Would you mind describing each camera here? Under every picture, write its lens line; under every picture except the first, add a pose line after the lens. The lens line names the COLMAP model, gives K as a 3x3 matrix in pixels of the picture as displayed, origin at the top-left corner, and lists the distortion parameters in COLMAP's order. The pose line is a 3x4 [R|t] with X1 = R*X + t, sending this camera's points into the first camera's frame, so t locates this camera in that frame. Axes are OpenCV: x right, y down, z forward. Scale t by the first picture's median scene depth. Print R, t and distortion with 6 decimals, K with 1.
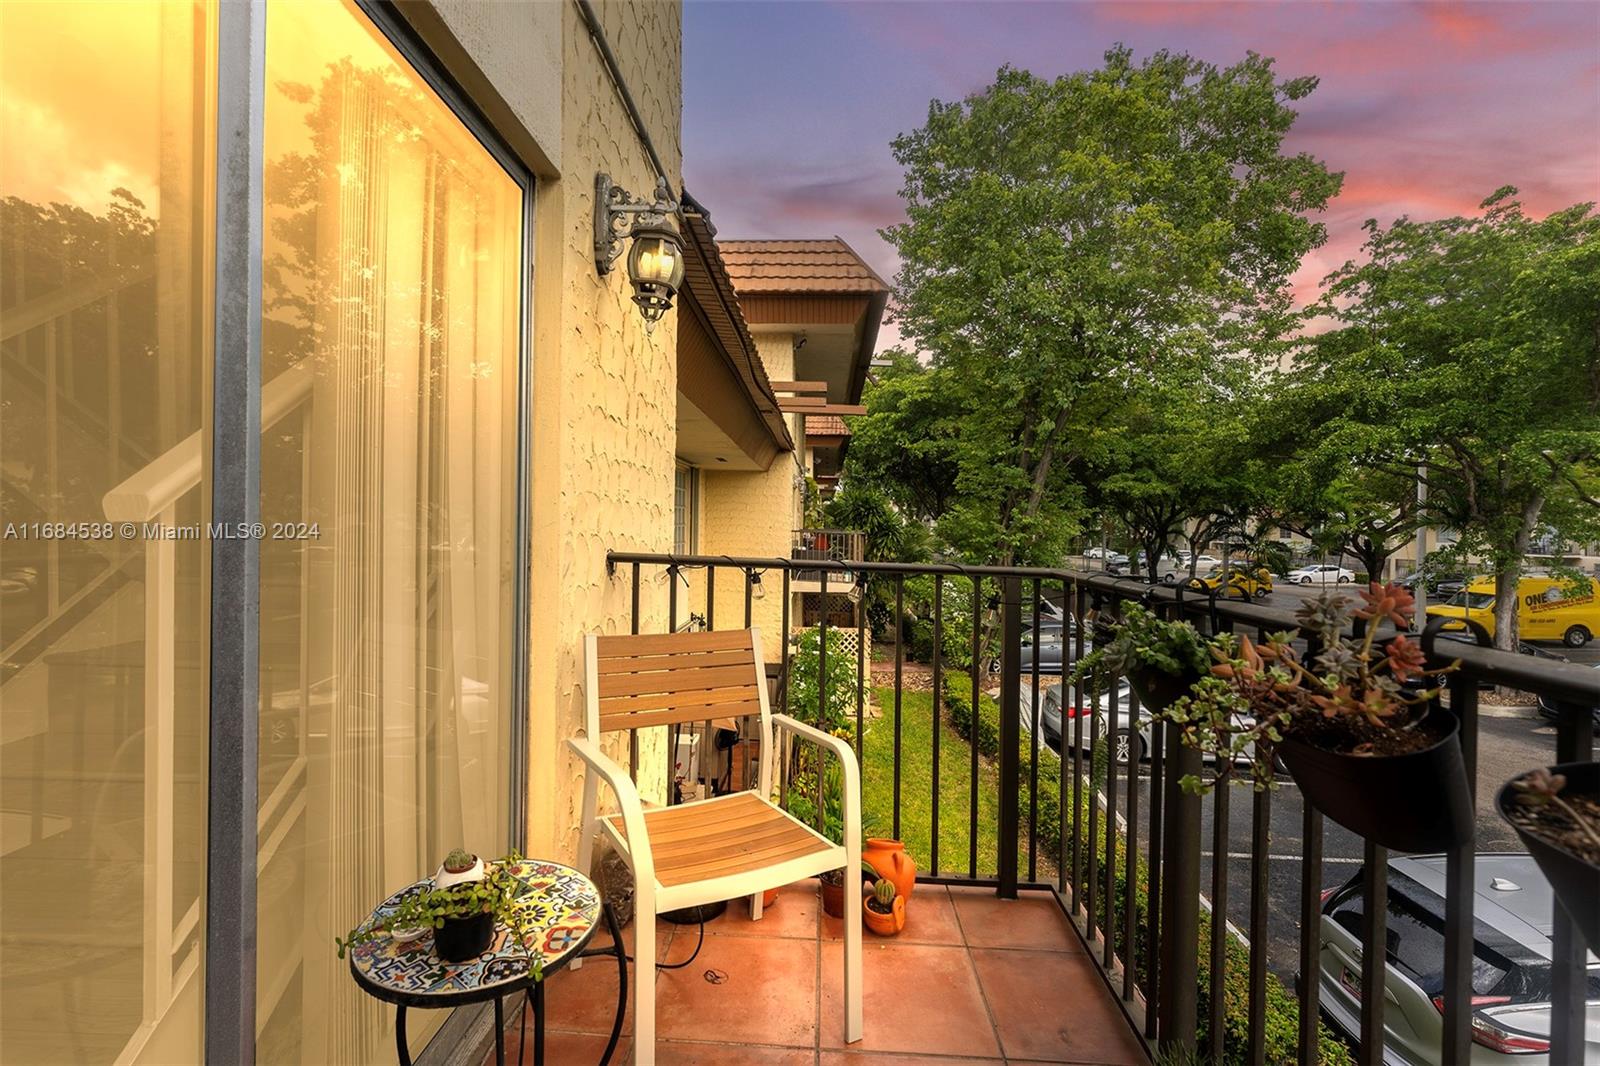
lens RADIAL K [[703.1, 0, 793.8], [0, 703.1, 531.7], [0, 0, 1]] dist [-0.000084, -0.001050]
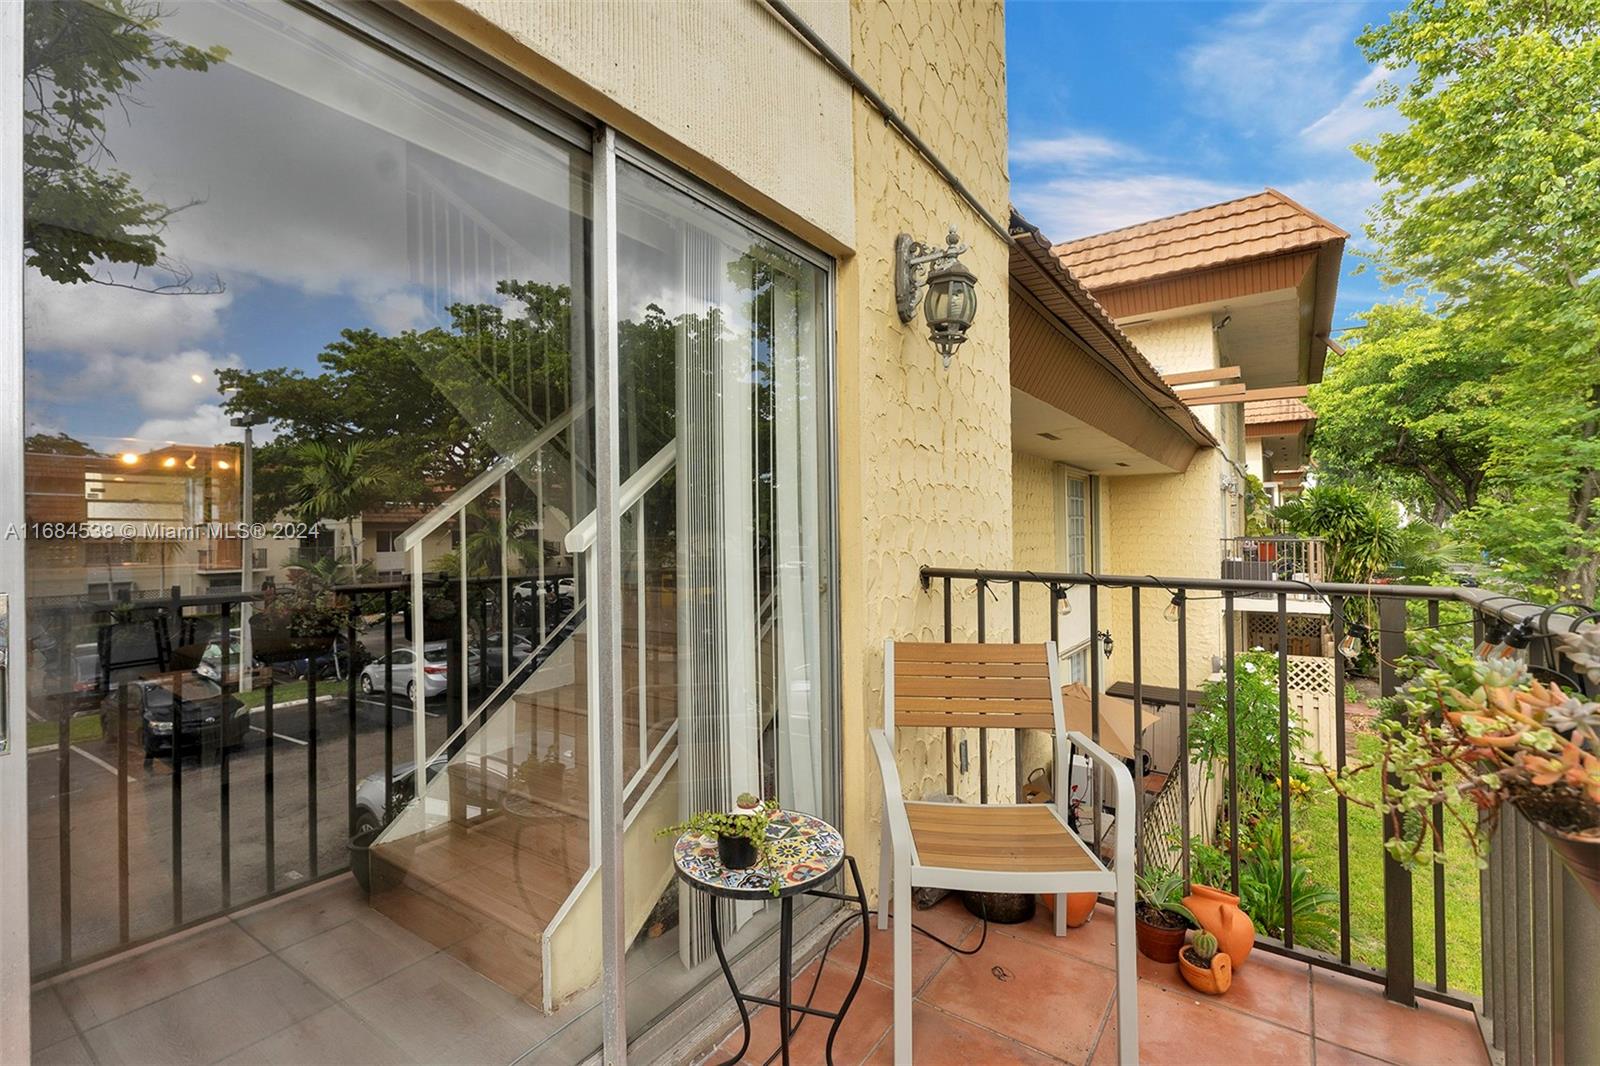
lens RADIAL K [[703.1, 0, 797.8], [0, 703.1, 533.4], [0, 0, 1]] dist [-0.000084, -0.001050]
pose [[0.839282, -0.028423, -0.542953, 0.173276], [0.020391, 0.999576, -0.020807, -0.005917], [0.543314, 0.006392, 0.839505, -0.038754]]
